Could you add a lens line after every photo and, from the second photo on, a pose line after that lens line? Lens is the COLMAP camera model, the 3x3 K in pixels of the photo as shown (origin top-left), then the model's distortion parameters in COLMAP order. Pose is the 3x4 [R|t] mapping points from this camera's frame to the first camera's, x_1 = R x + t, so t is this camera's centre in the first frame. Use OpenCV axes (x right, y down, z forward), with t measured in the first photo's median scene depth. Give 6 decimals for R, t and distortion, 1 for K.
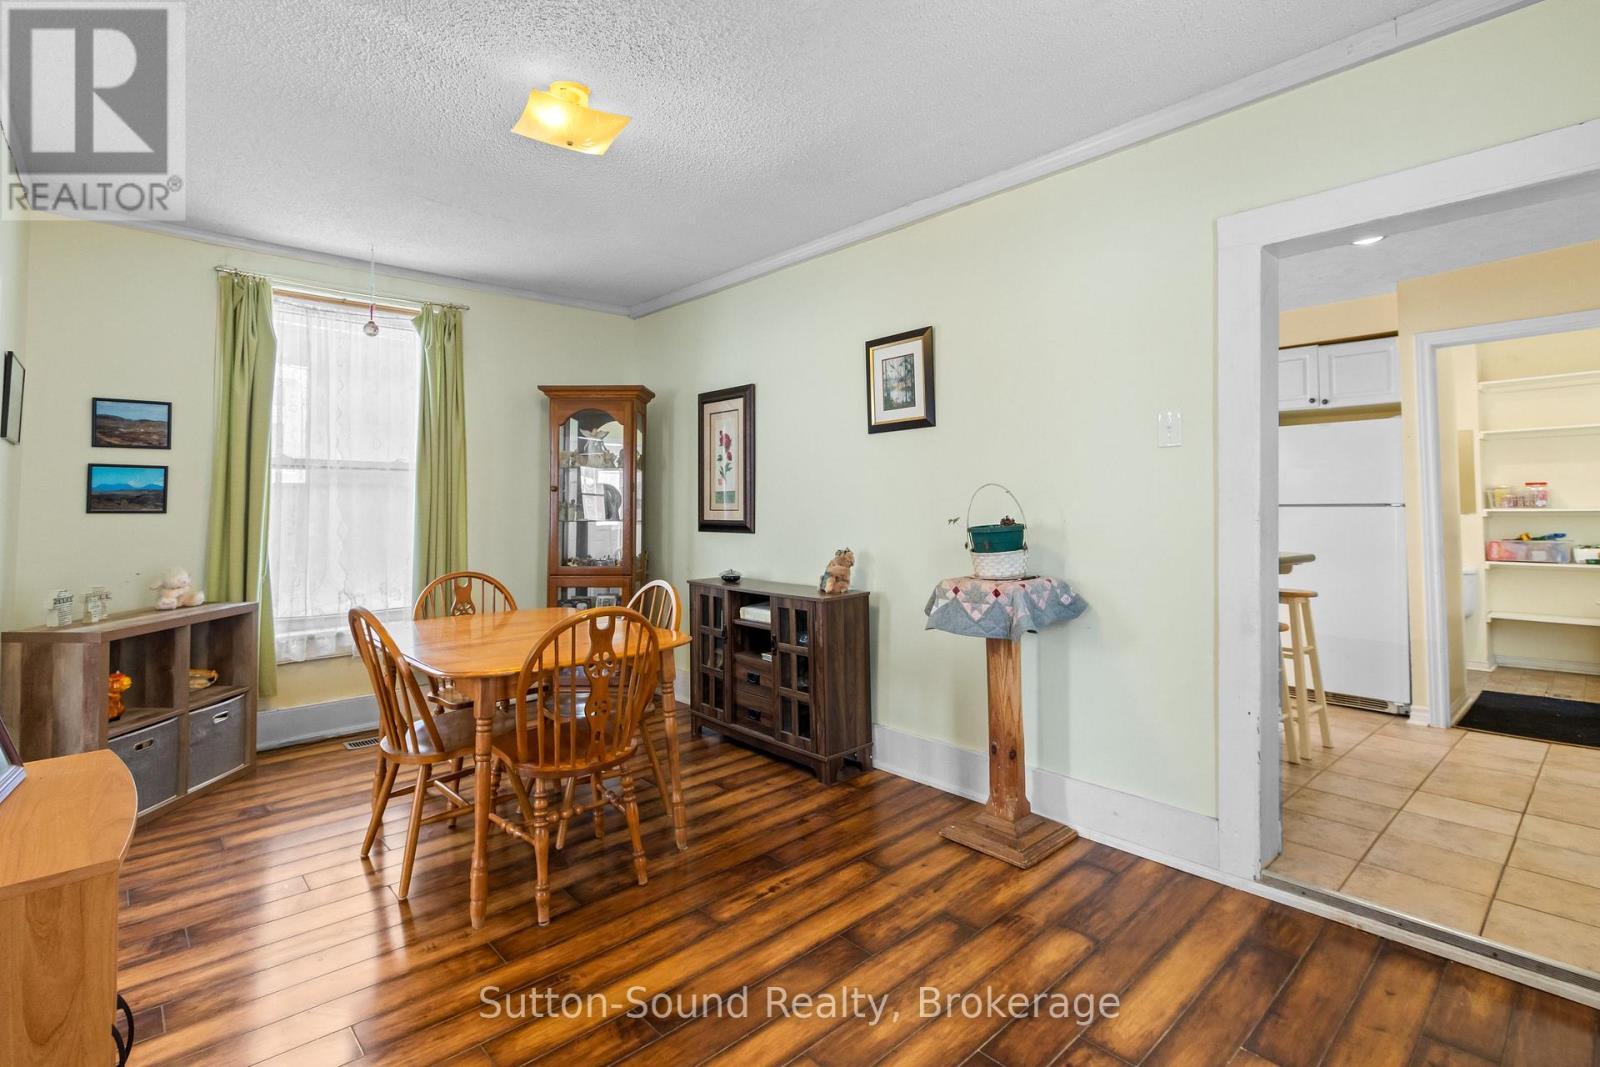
lens RADIAL K [[737.1, 0, 794.2], [0, 737.1, 488.0], [0, 0, 1]] dist [0.000649, -0.000340]
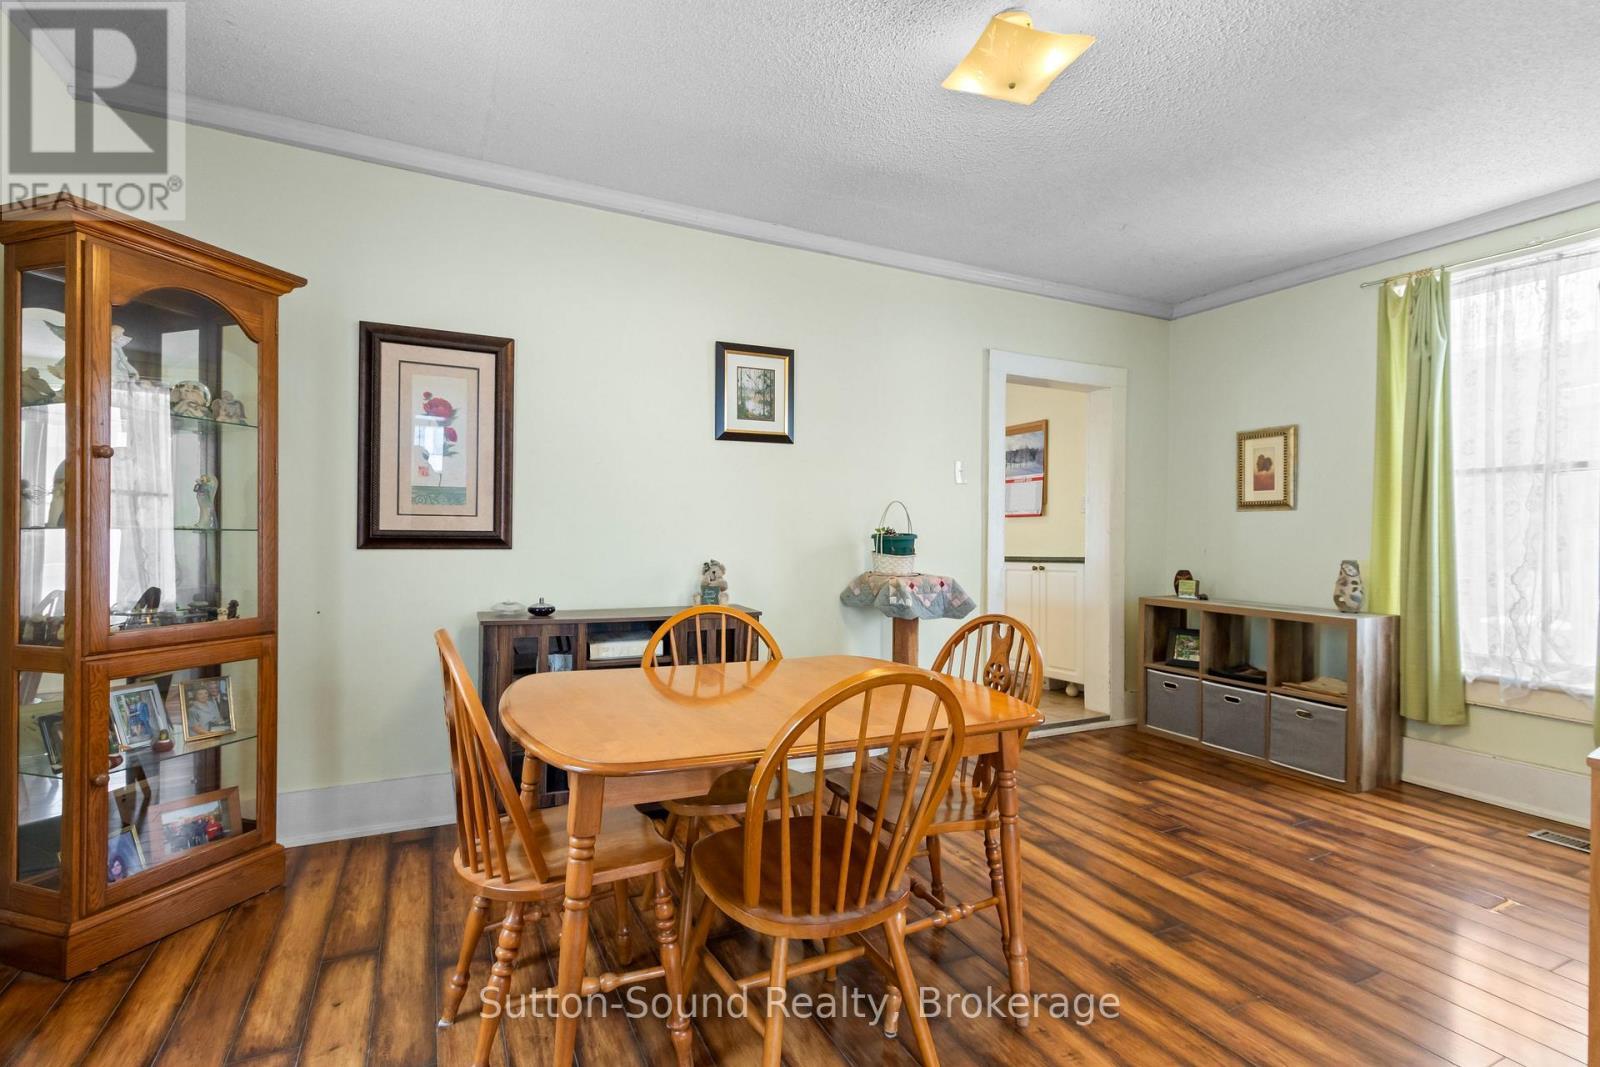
lens RADIAL K [[737.1, 0, 797.7], [0, 737.1, 536.3], [0, 0, 1]] dist [0.000649, -0.000340]
pose [[0.301153, 0.009507, 0.953528, -0.799572], [-0.033517, 0.999438, 0.000622, 0.048178], [-0.952987, -0.032147, 0.301302, 0.636338]]
